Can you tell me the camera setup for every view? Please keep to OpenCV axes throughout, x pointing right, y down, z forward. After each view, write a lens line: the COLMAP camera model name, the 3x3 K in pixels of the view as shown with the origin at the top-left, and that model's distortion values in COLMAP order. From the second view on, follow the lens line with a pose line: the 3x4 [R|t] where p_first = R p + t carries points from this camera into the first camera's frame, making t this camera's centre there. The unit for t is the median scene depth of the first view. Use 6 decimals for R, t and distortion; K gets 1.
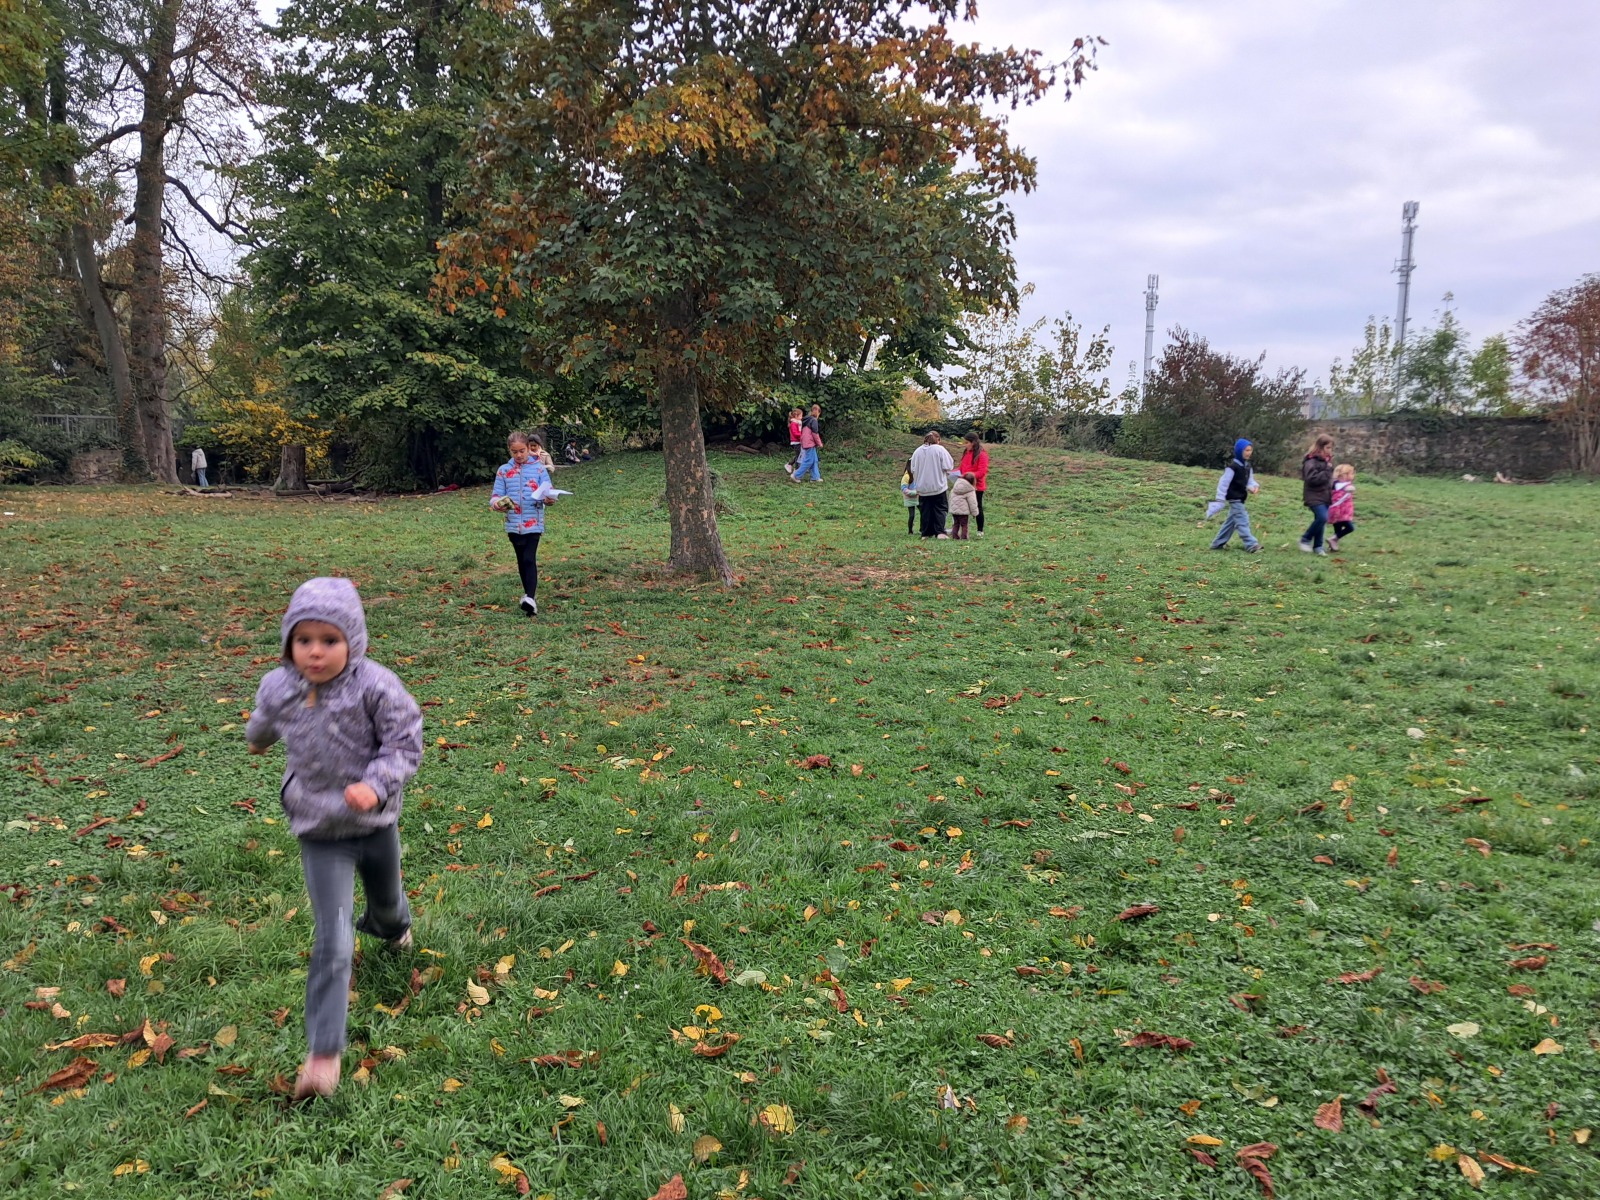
lens RADIAL K [[1336.6, 0, 800.0], [0, 1336.6, 600.0], [0, 0, 1]] dist [0.282904, -0.885497]
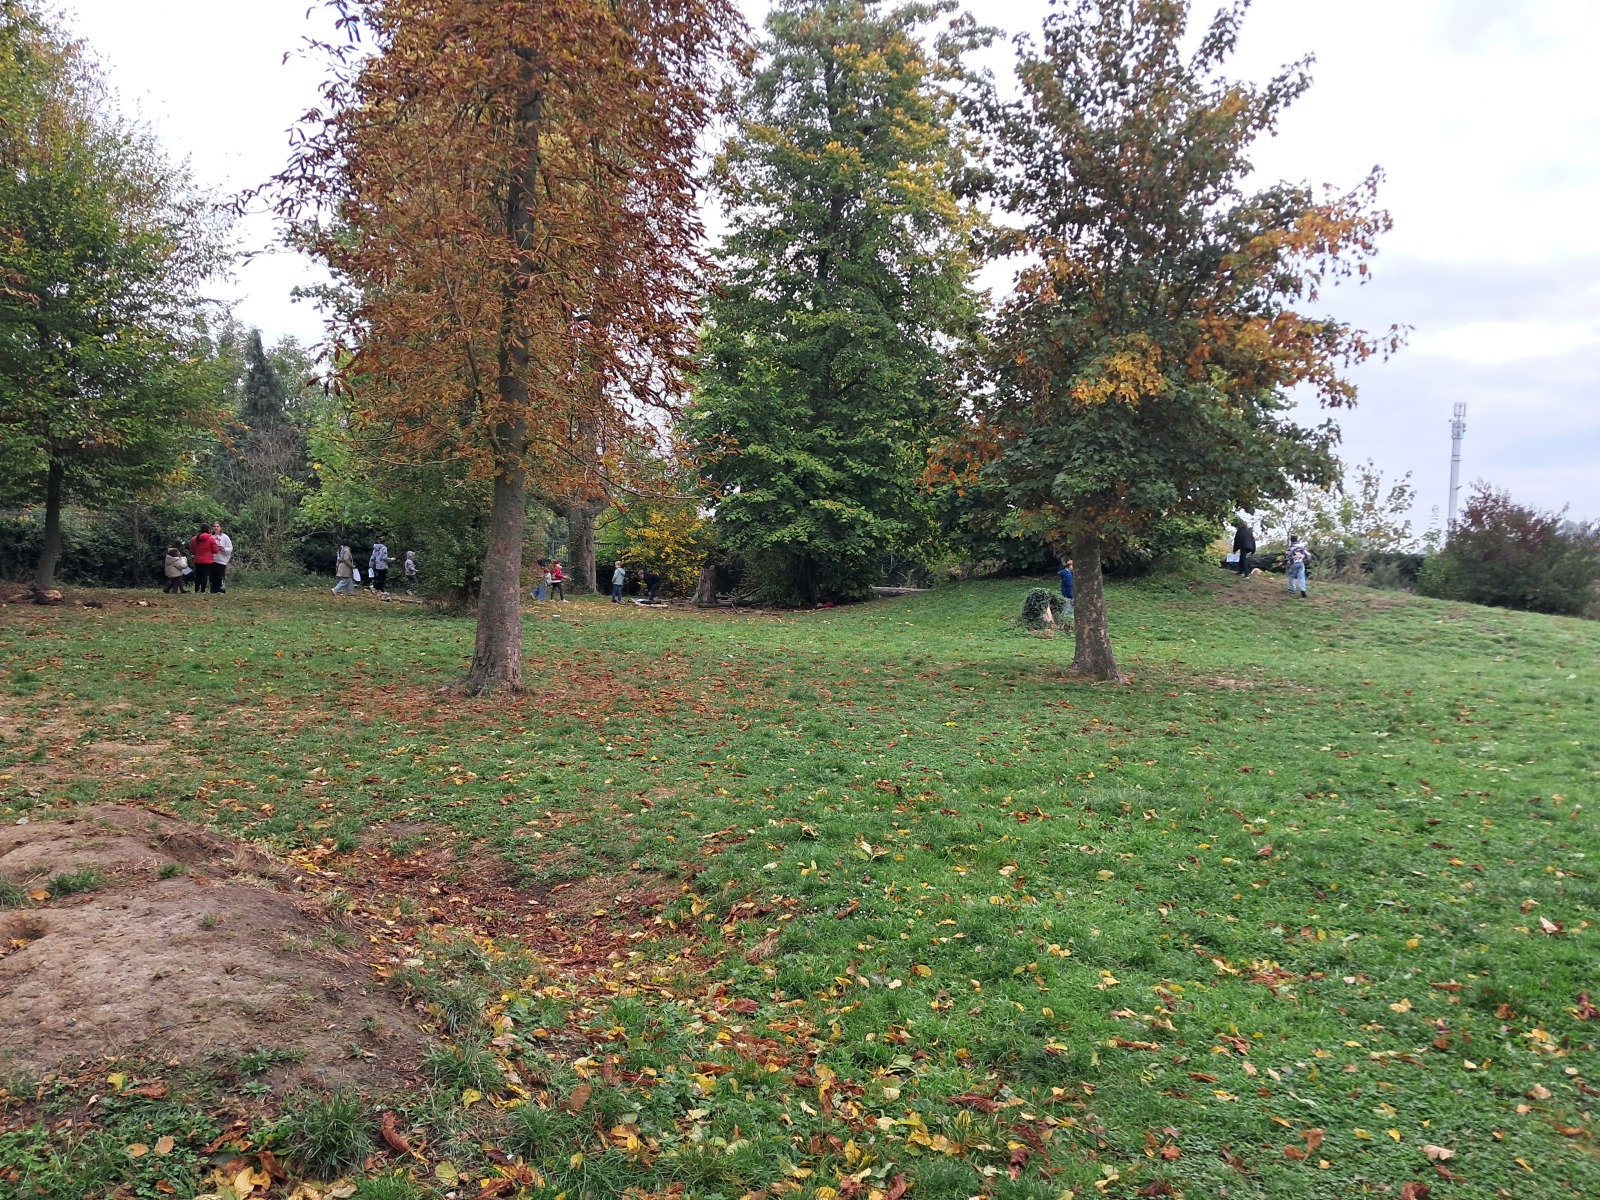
lens RADIAL K [[1246.0, 0, 780.5], [0, 1246.0, 603.4], [0, 0, 1]] dist [0.022639, -0.010346]
pose [[0.970306, 0.029840, -0.240035, -0.031167], [-0.050251, 0.995578, -0.079370, 0.009715], [0.236605, 0.089075, 0.967514, -0.129448]]
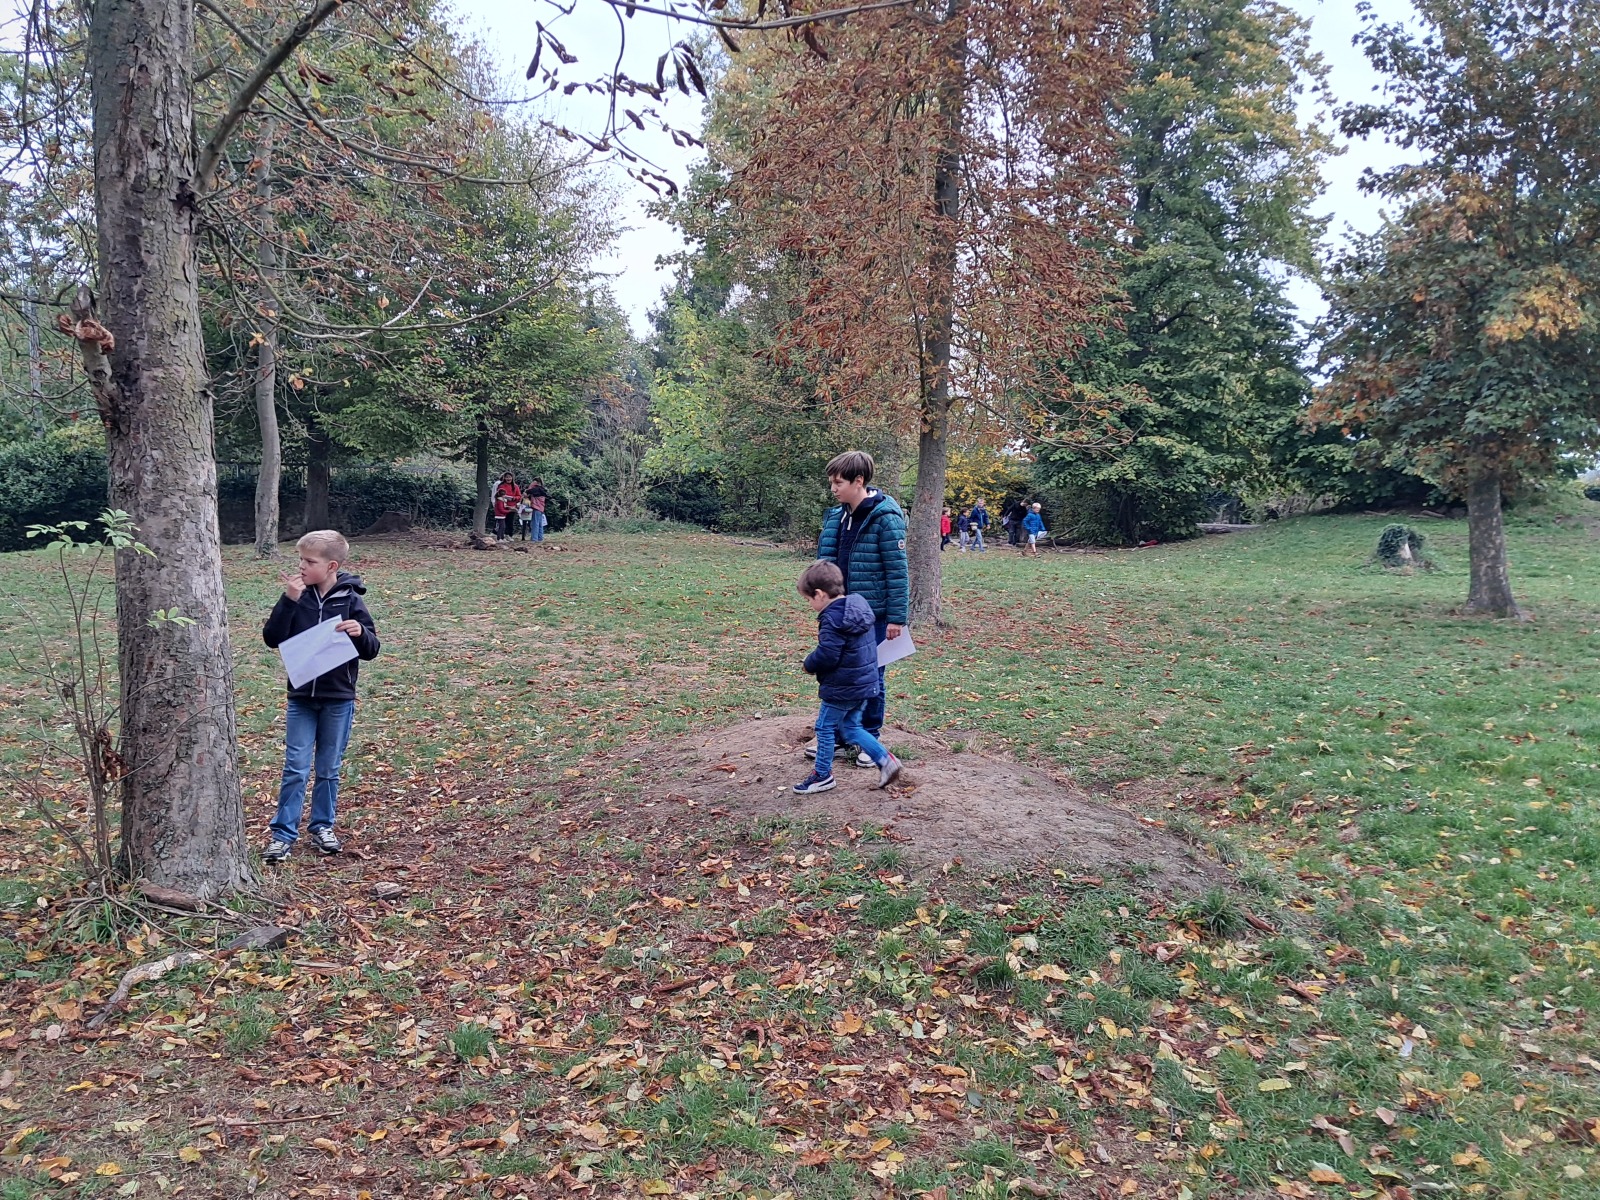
lens RADIAL K [[1246.2, 0, 800.0], [0, 1246.2, 600.0], [0, 0, 1]] dist [-0.012404, 0.001649]
pose [[0.899335, 0.041019, -0.435332, -0.059972], [-0.055945, 0.998202, -0.021518, 0.013259], [0.433667, 0.043706, 0.900013, -0.176041]]
